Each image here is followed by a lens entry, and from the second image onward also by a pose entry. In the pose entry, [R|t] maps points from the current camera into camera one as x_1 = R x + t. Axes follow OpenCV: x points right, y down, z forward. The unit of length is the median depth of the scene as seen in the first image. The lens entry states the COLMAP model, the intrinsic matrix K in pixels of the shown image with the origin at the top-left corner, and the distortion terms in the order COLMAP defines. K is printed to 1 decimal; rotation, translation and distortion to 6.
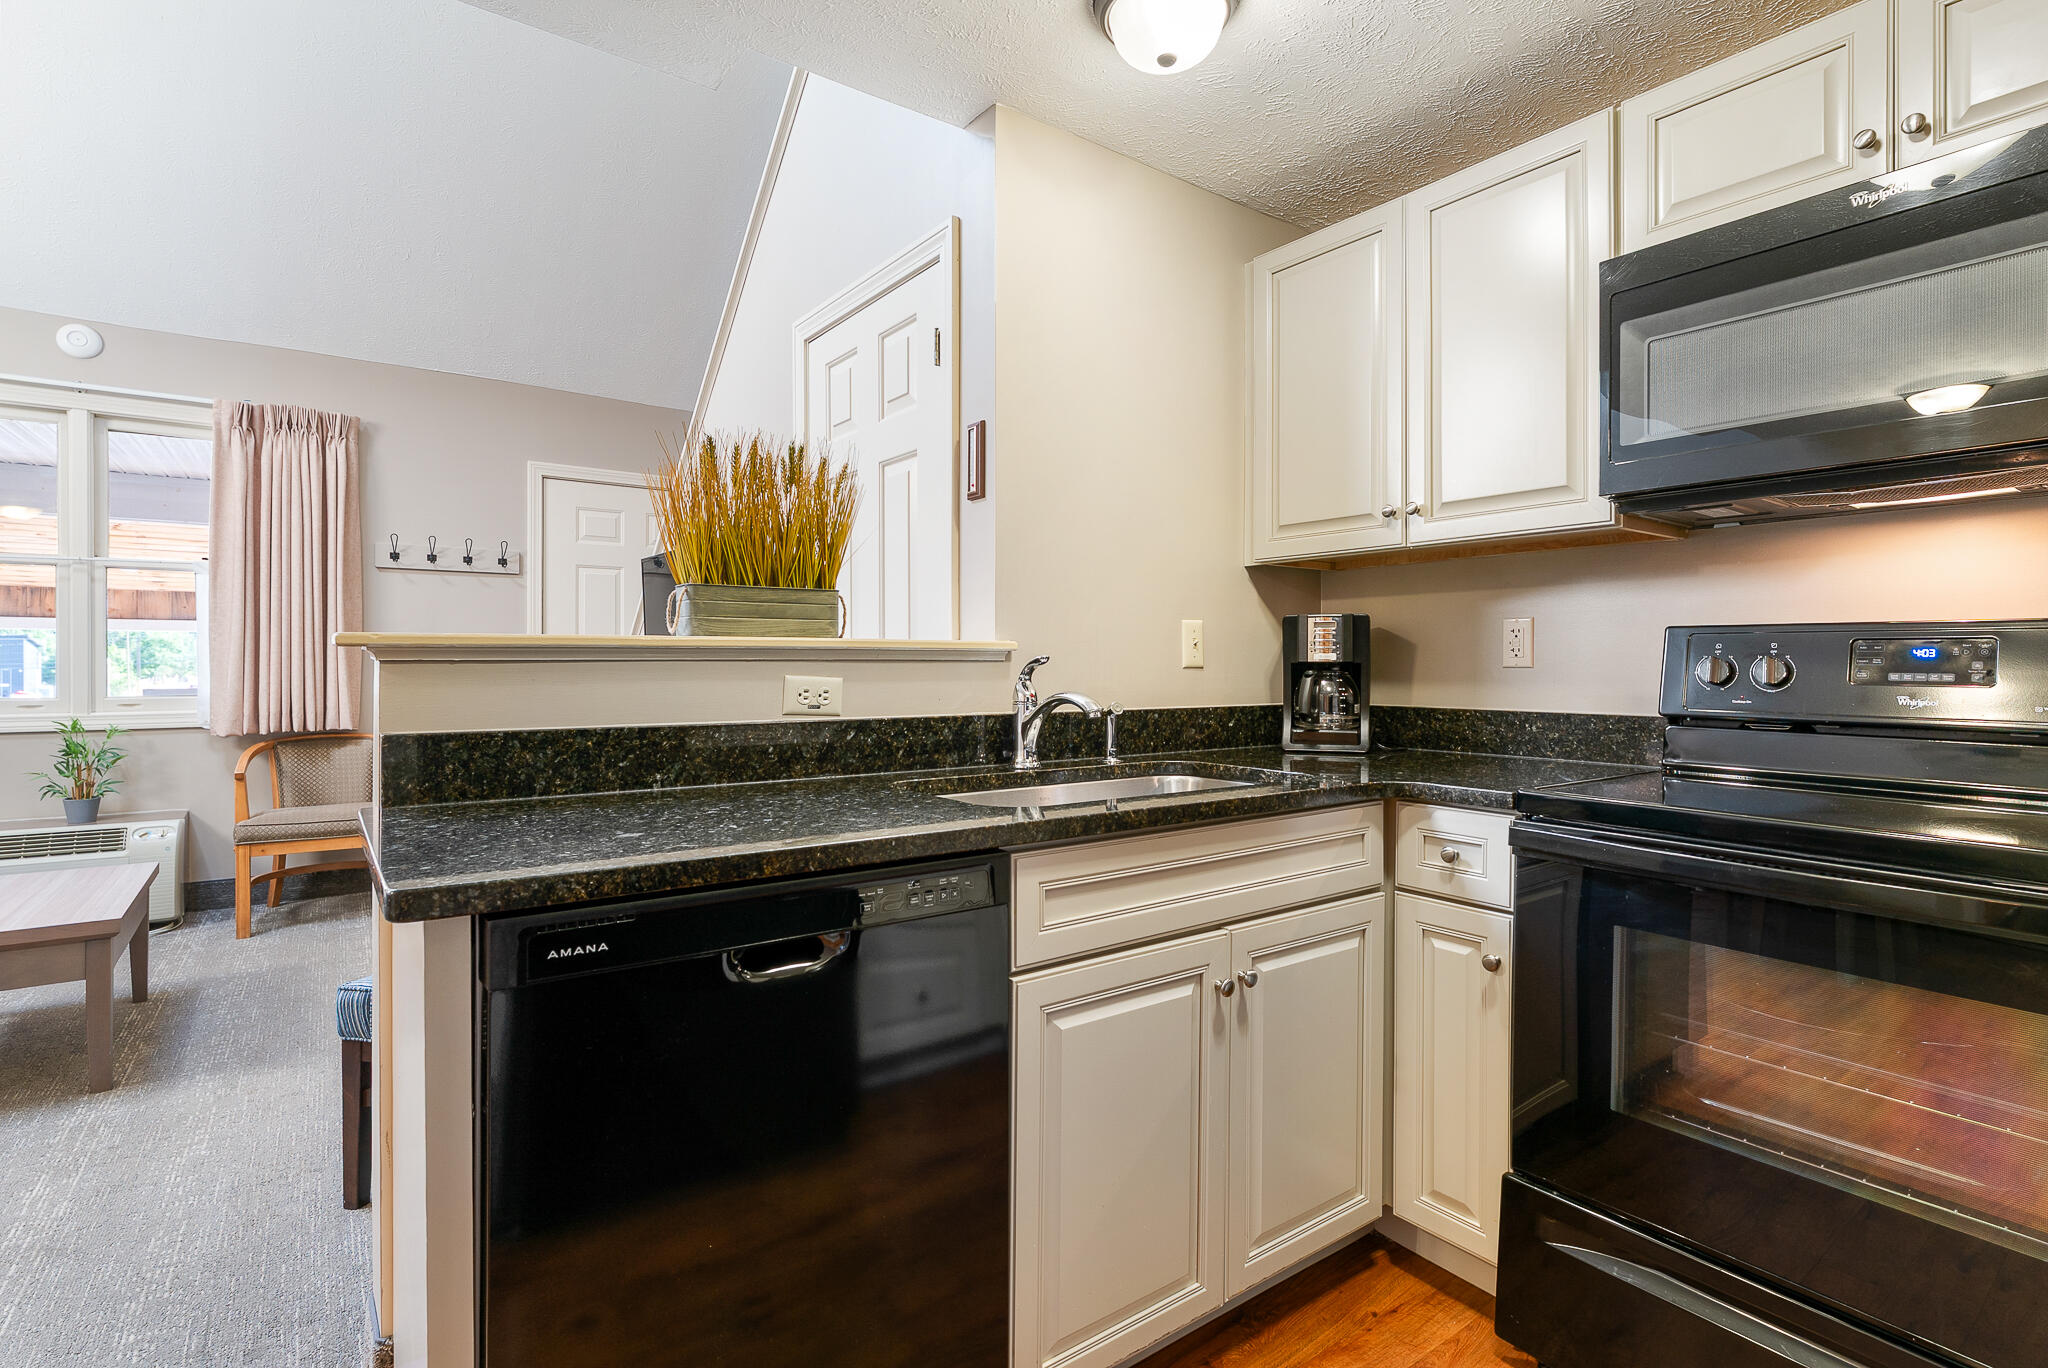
lens RADIAL K [[989.0, 0, 1023.6], [0, 989.0, 667.3], [0, 0, 1]] dist [-0.003590, -0.000544]
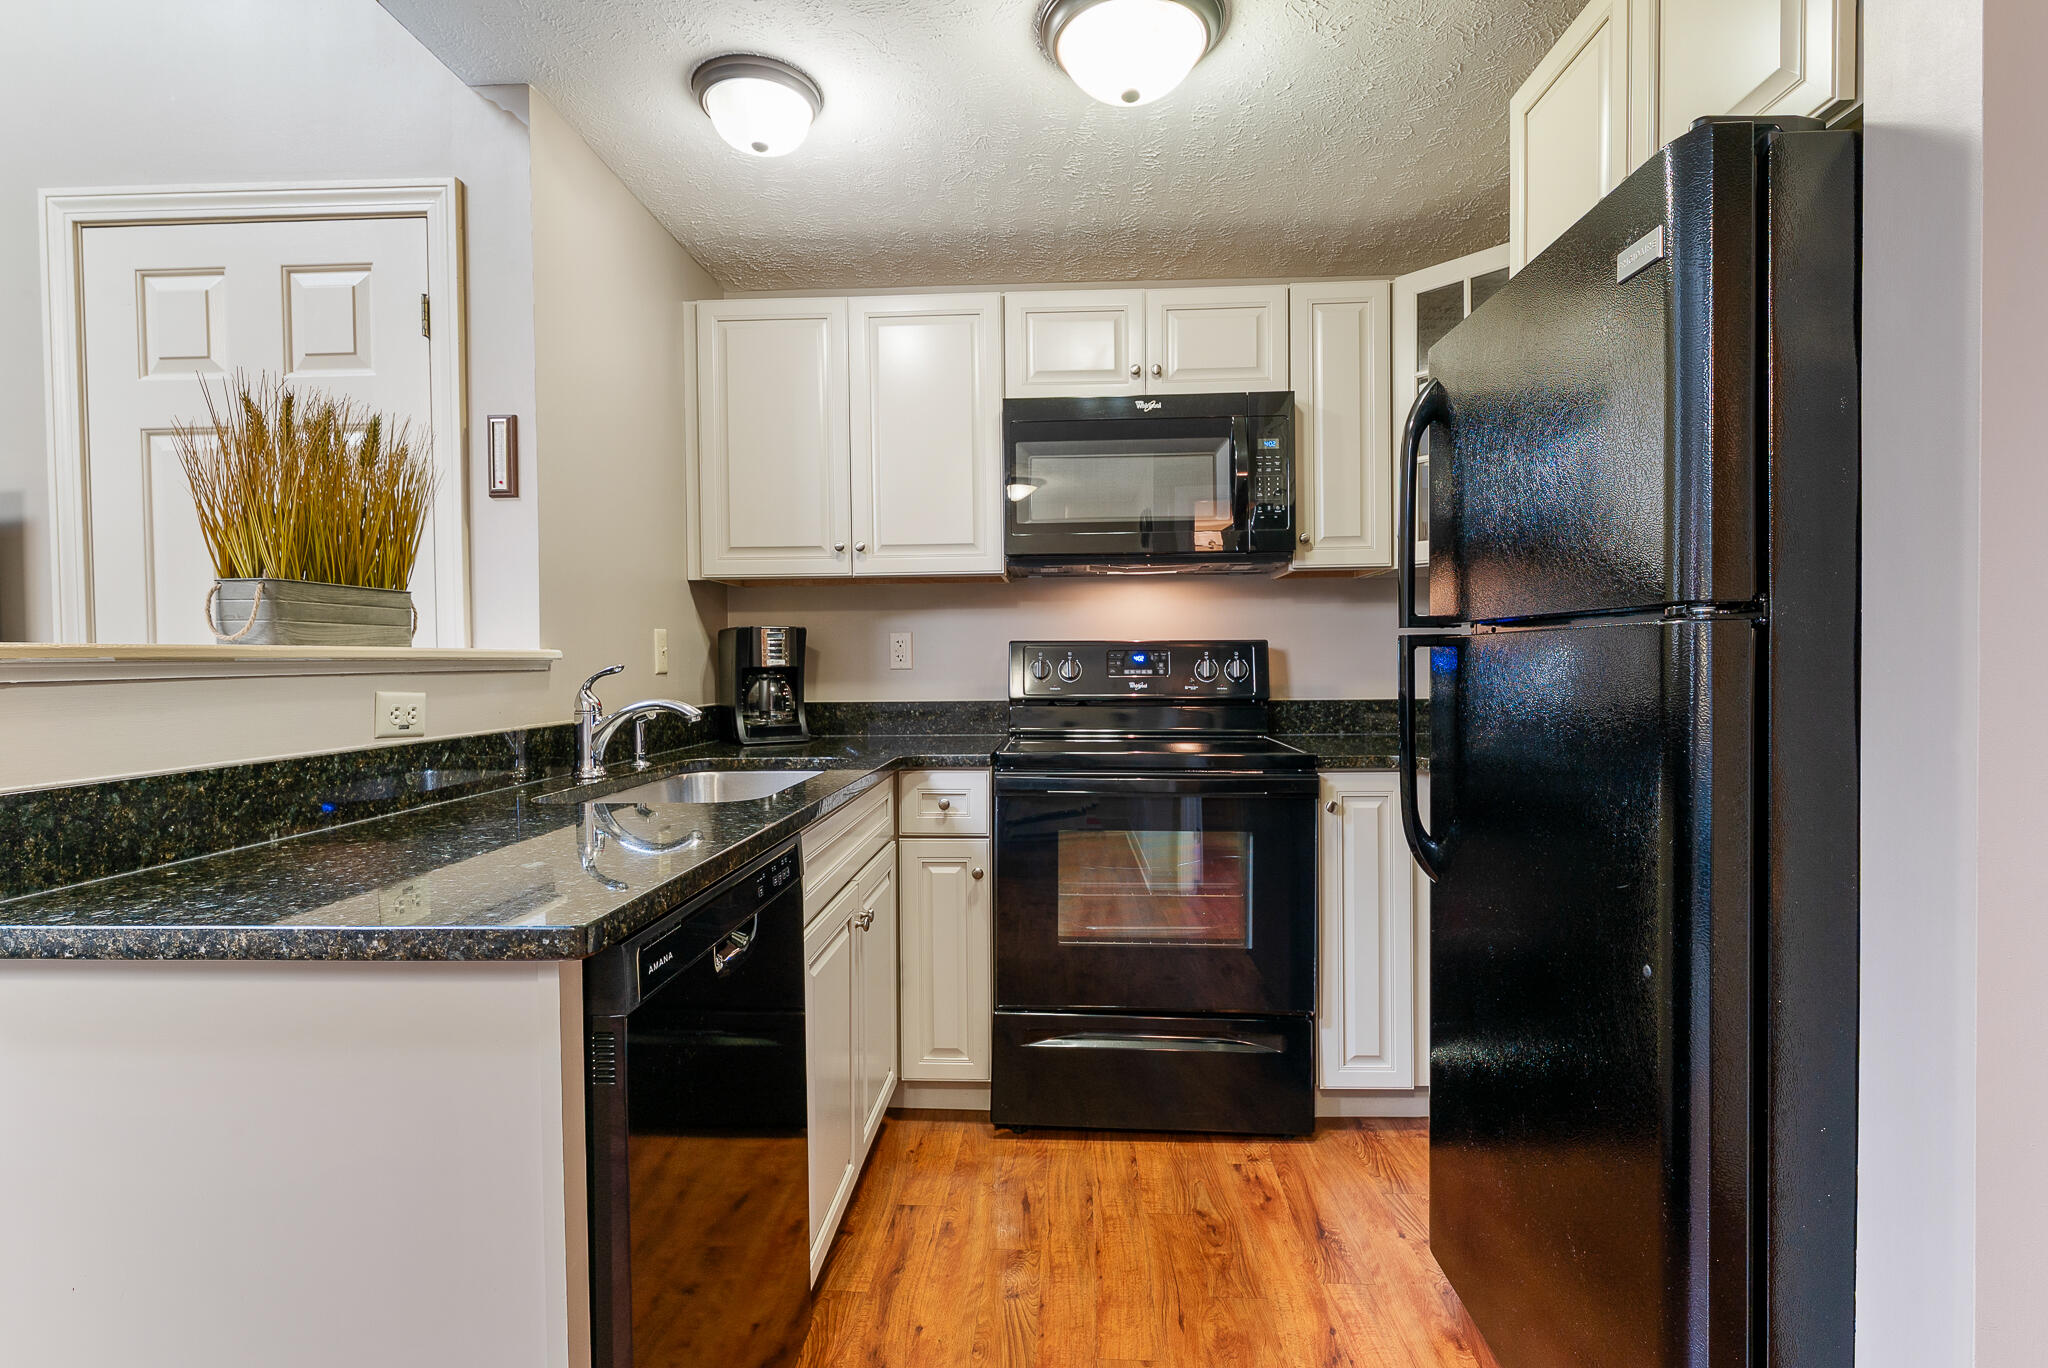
lens RADIAL K [[989.0, 0, 1019.3], [0, 989.0, 682.3], [0, 0, 1]] dist [-0.003590, -0.000544]
pose [[0.625178, -0.025057, 0.780080, -0.566955], [0.013795, 0.999683, 0.021055, -0.010179], [-0.780360, -0.002402, 0.625326, 0.042753]]
